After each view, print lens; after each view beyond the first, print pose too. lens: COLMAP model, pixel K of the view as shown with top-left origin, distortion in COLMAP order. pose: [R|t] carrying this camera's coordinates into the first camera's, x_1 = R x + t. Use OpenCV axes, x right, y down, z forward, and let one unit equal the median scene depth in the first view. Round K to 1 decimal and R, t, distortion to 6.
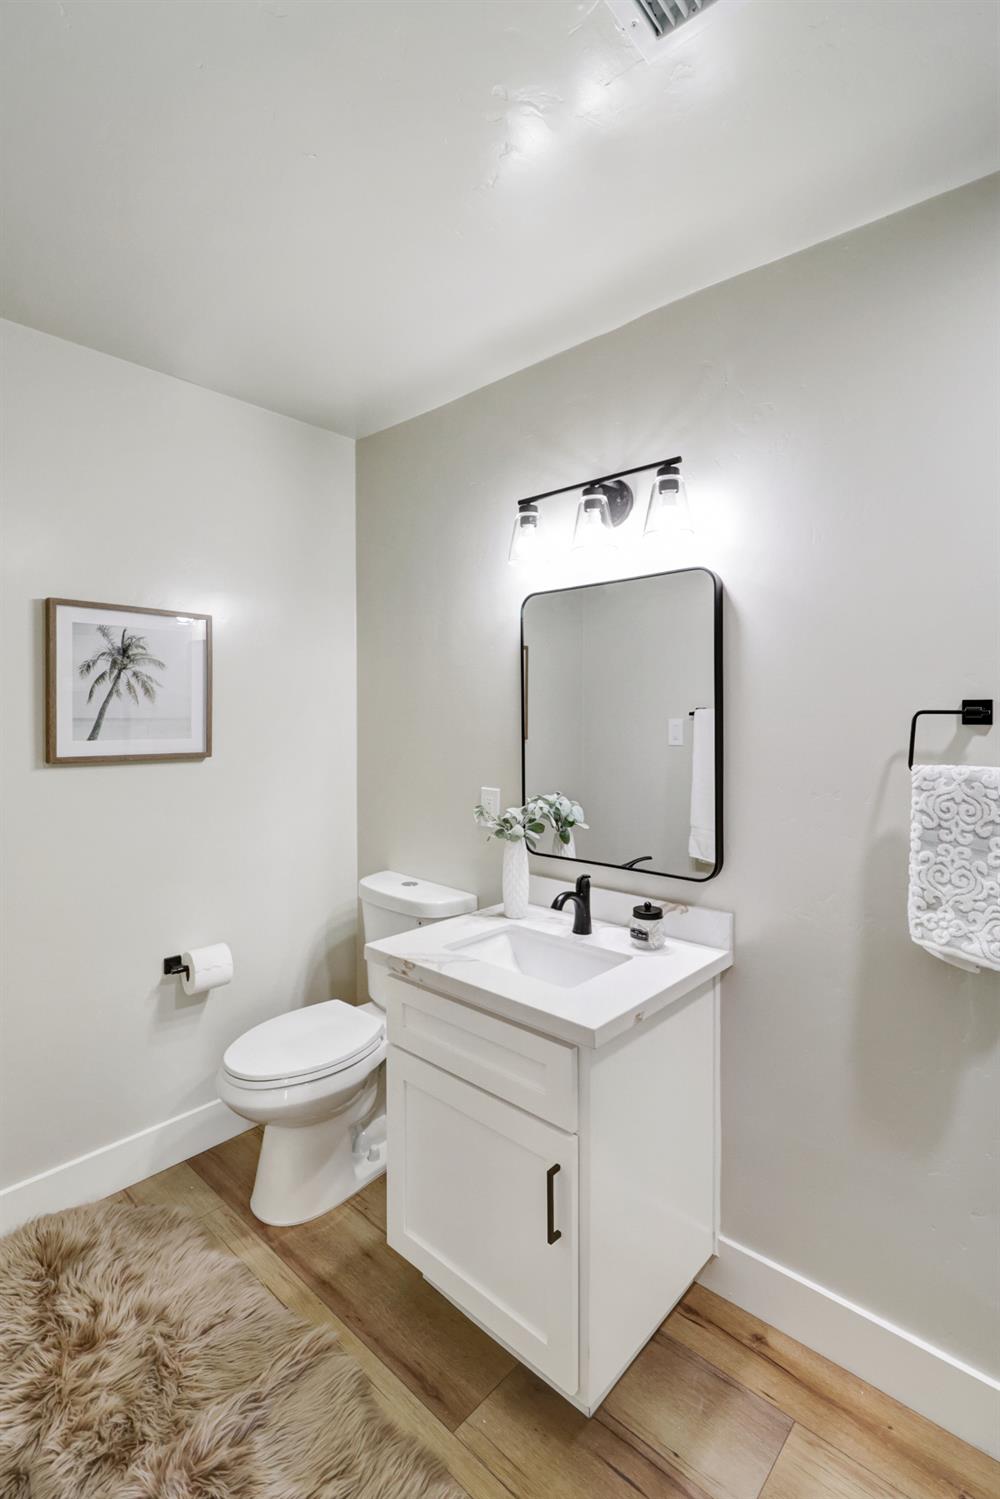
lens RADIAL K [[700.9, 0, 493.8], [0, 700.9, 711.7], [0, 0, 1]] dist [-0.000254, -0.000676]
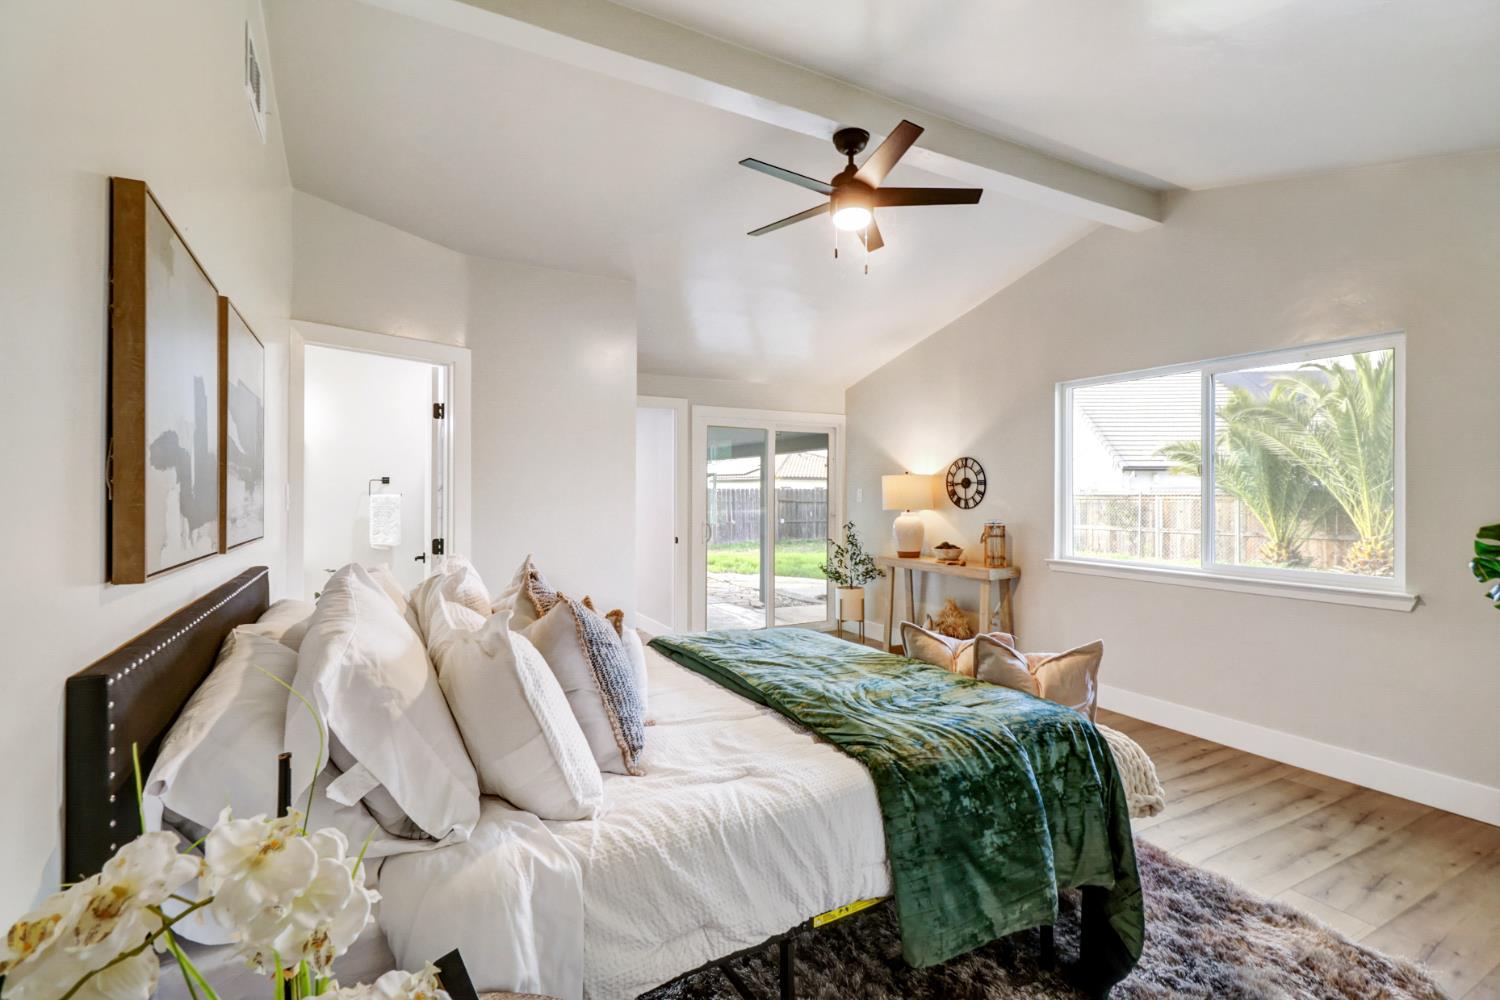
lens RADIAL K [[696.8, 0, 764.6], [0, 696.8, 478.0], [0, 0, 1]] dist [0.002200, -0.000600]
pose [[0.303084, 0.021358, 0.952725, -1.500971], [-0.003602, 0.999767, -0.021266, 0.041164], [-0.952957, 0.003014, 0.303090, -1.364066]]
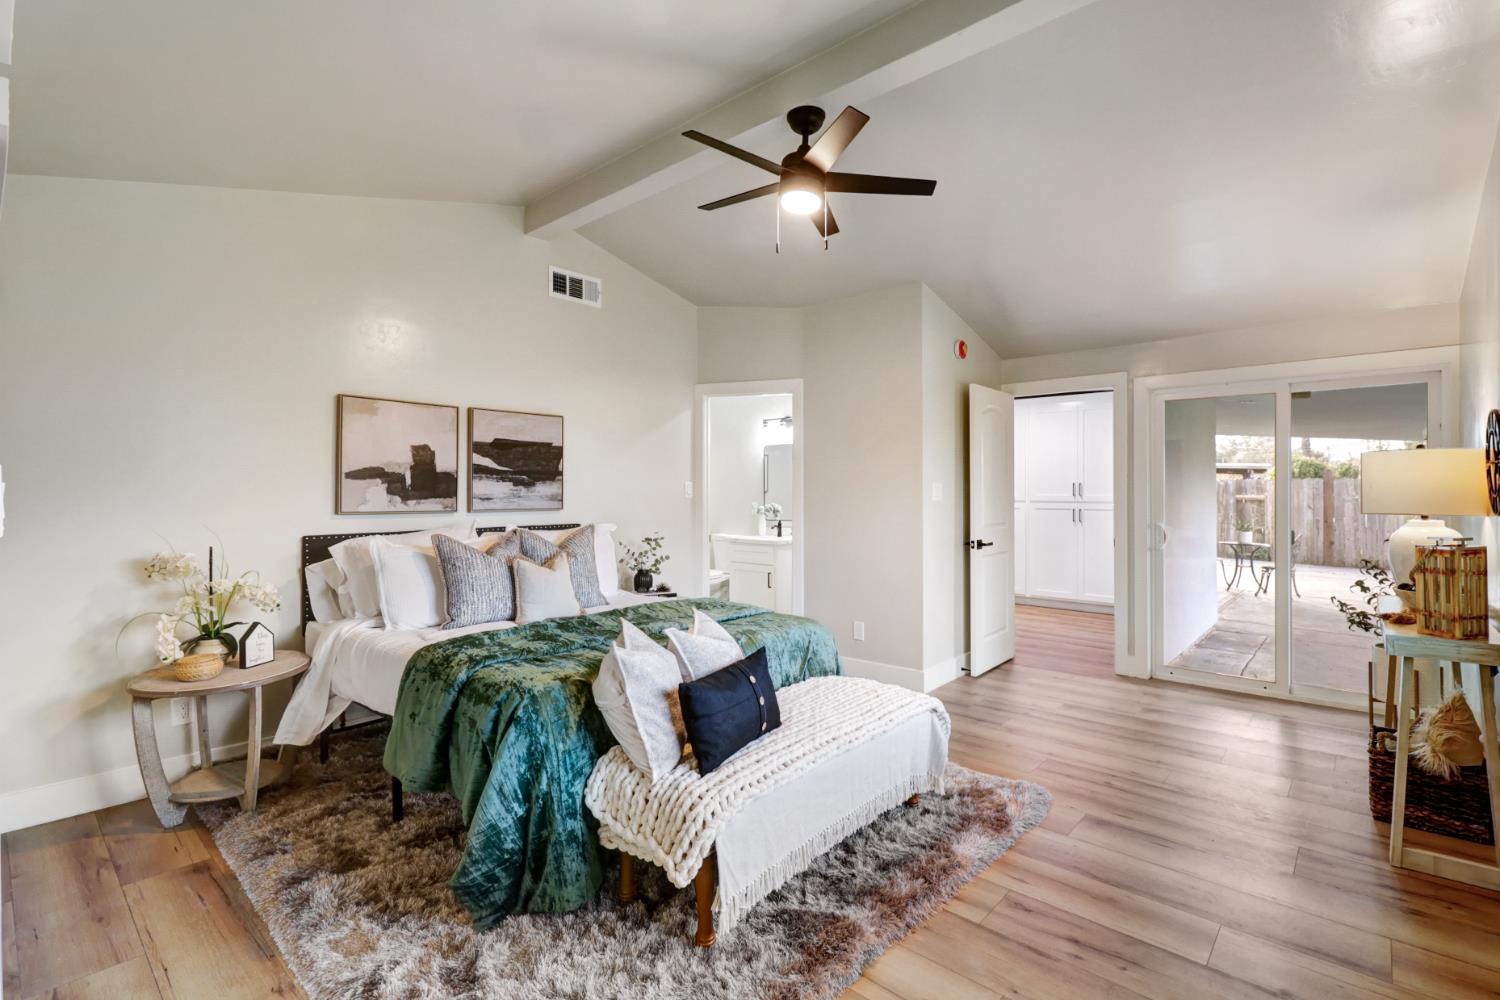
lens RADIAL K [[701.4, 0, 759.4], [0, 701.4, 467.4], [0, 0, 1]] dist [-0.000254, -0.000676]
pose [[0.999823, 0.000780, 0.018795, -0.051102], [-0.000155, 0.999448, -0.033210, 0.061661], [-0.018810, 0.033201, 0.999272, -2.639611]]
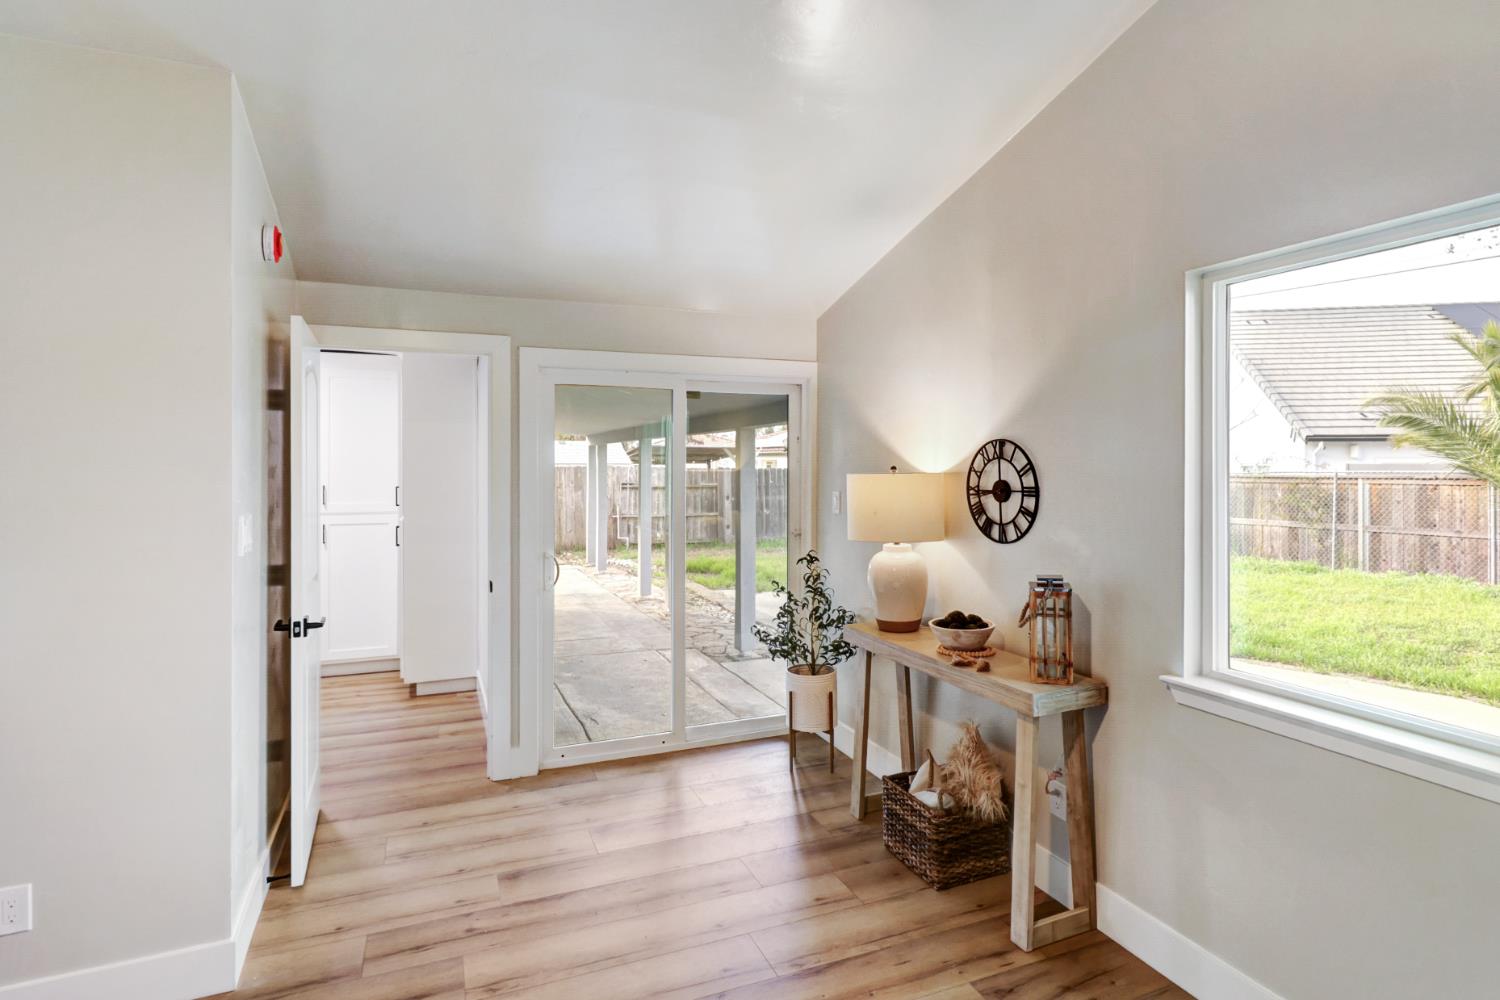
lens RADIAL K [[806.6, 0, 770.4], [0, 806.6, 458.2], [0, 0, 1]] dist [0.002666, 0.000759]
pose [[0.400778, 0.007287, 0.916146, -0.265029], [0.001262, 0.999963, -0.008506, -0.051345], [-0.916174, 0.004565, 0.400754, -1.505431]]
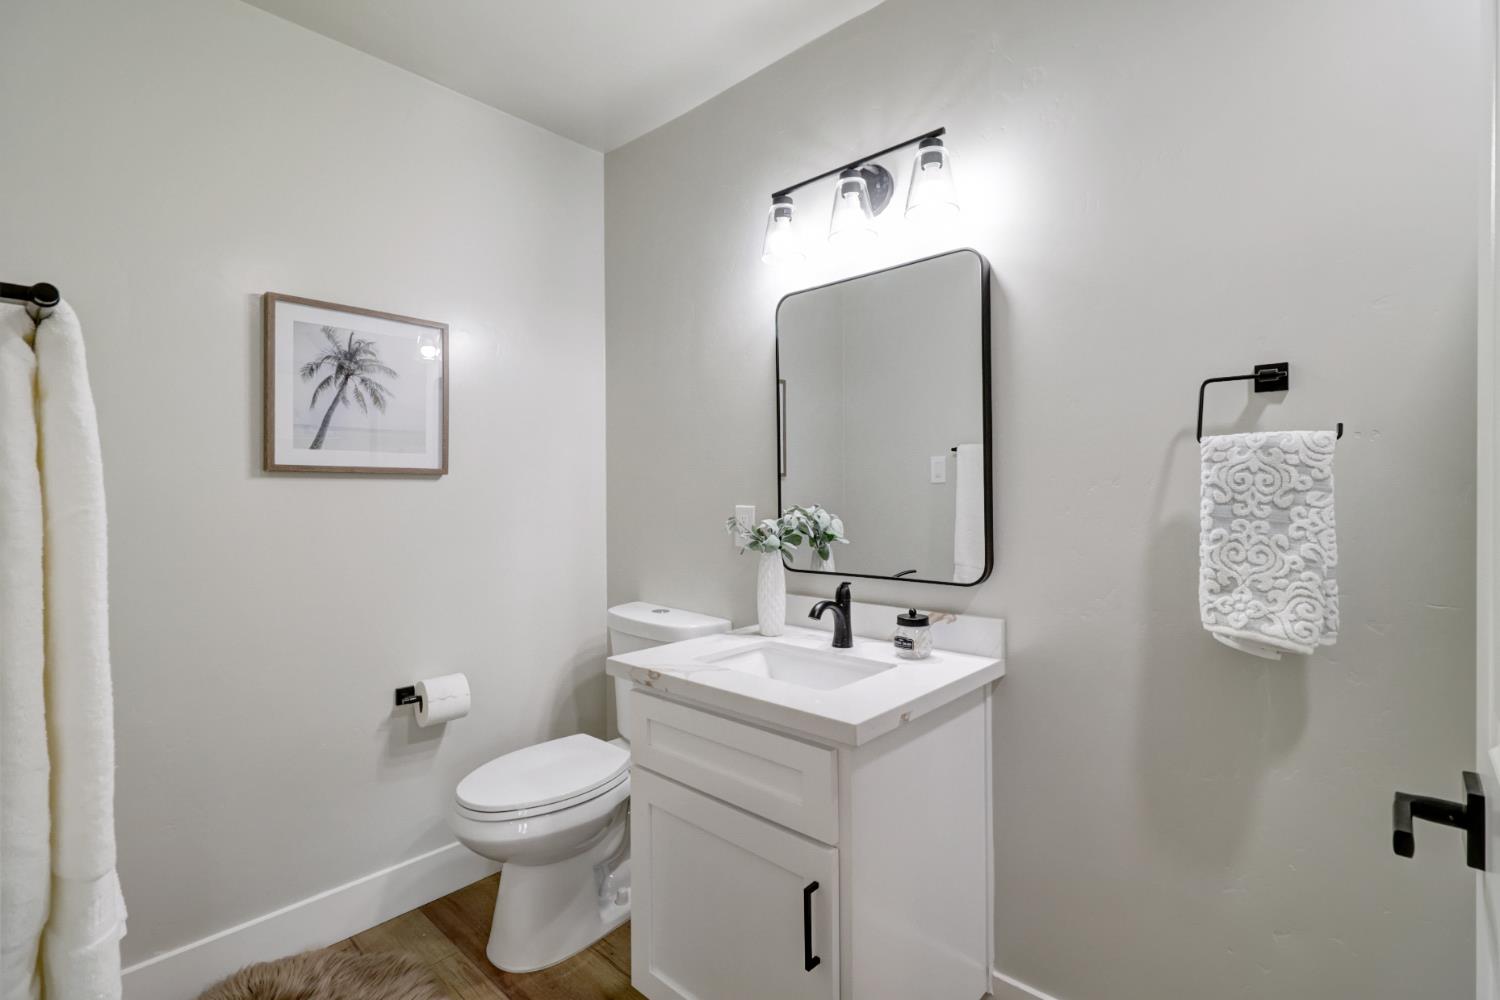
lens RADIAL K [[696.8, 0, 764.6], [0, 696.8, 478.0], [0, 0, 1]] dist [0.002200, -0.000600]
pose [[0.999915, -0.004897, 0.012100, 0.012153], [0.005057, 0.999899, -0.013246, 0.097684], [-0.012034, 0.013306, 0.999839, 0.070141]]
